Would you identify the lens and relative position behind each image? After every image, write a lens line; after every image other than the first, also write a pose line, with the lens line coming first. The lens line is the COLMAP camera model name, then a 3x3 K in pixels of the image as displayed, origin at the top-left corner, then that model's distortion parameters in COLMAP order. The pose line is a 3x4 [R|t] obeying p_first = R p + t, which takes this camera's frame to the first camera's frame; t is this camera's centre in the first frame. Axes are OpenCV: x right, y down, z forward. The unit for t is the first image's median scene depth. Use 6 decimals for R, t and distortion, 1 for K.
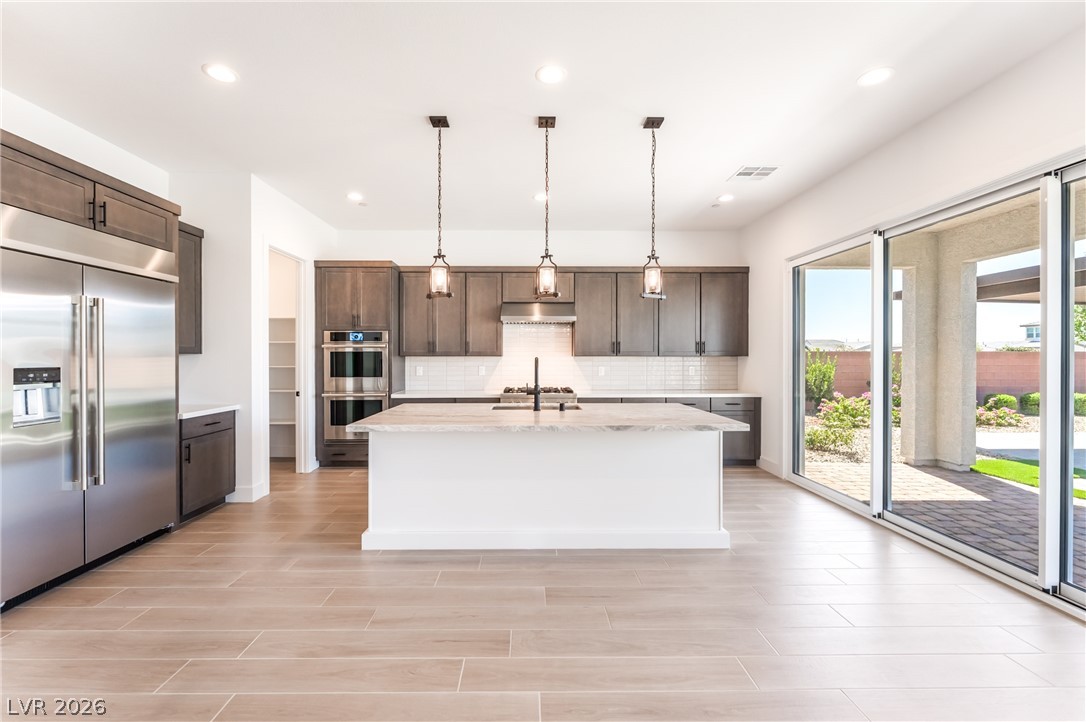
lens RADIAL K [[432.0, 0, 536.1], [0, 432.0, 360.8], [0, 0, 1]] dist [-0.000677, -0.000124]
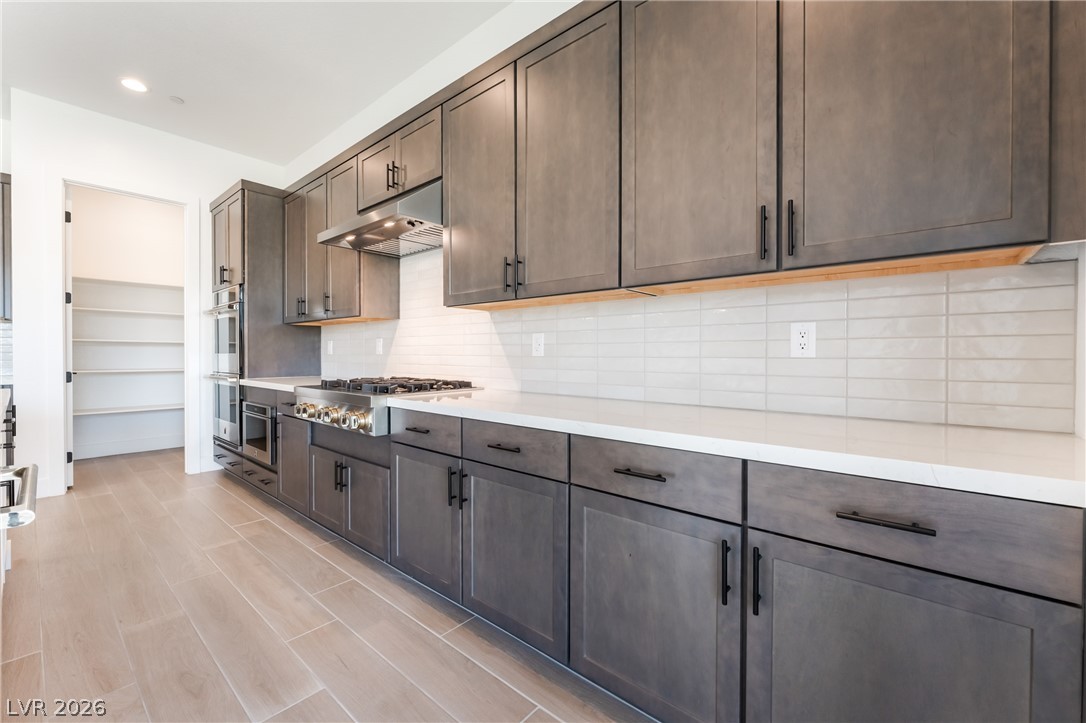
lens RADIAL K [[444.9, 0, 547.1], [0, 444.9, 358.2], [0, 0, 1]] dist [0.000735, 0.000057]
pose [[0.757355, 0.007614, -0.652959, 0.454557], [-0.005015, 0.999970, 0.005844, 0.035795], [0.652984, -0.001151, 0.757371, 0.760951]]
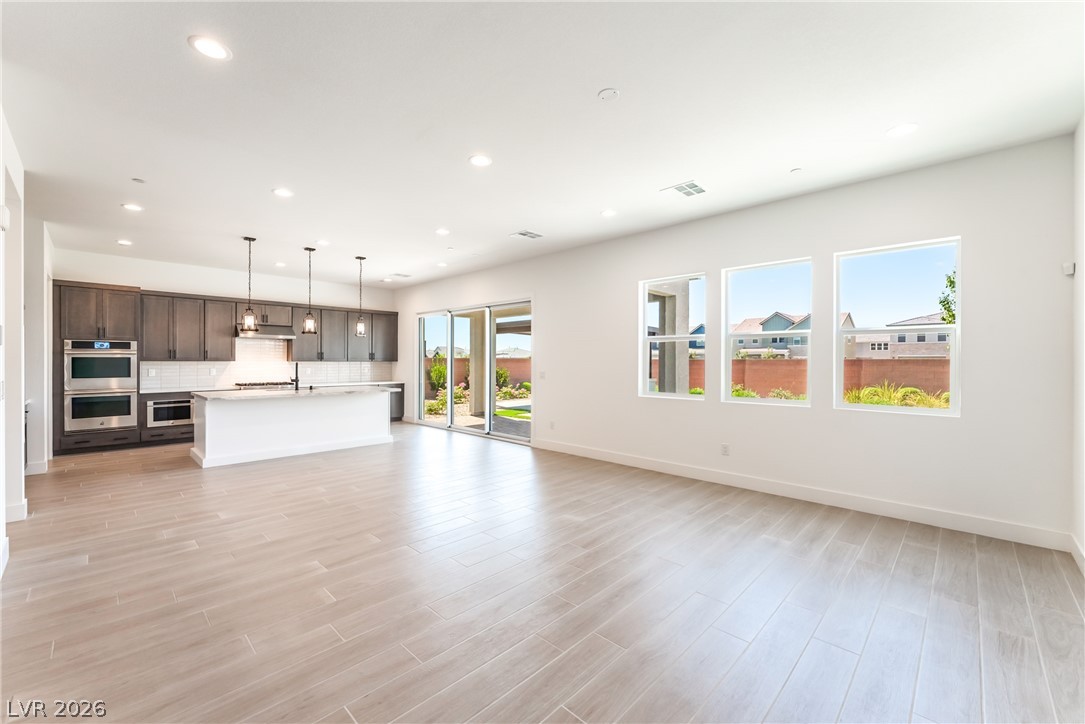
lens RADIAL K [[431.7, 0, 535.6], [0, 431.7, 361.8], [0, 0, 1]] dist [-0.000677, -0.000124]
pose [[0.710050, 0.001625, 0.704149, -0.385822], [0.002981, 0.999981, -0.005313, 0.001931], [-0.704145, 0.005872, 0.710032, -0.715997]]
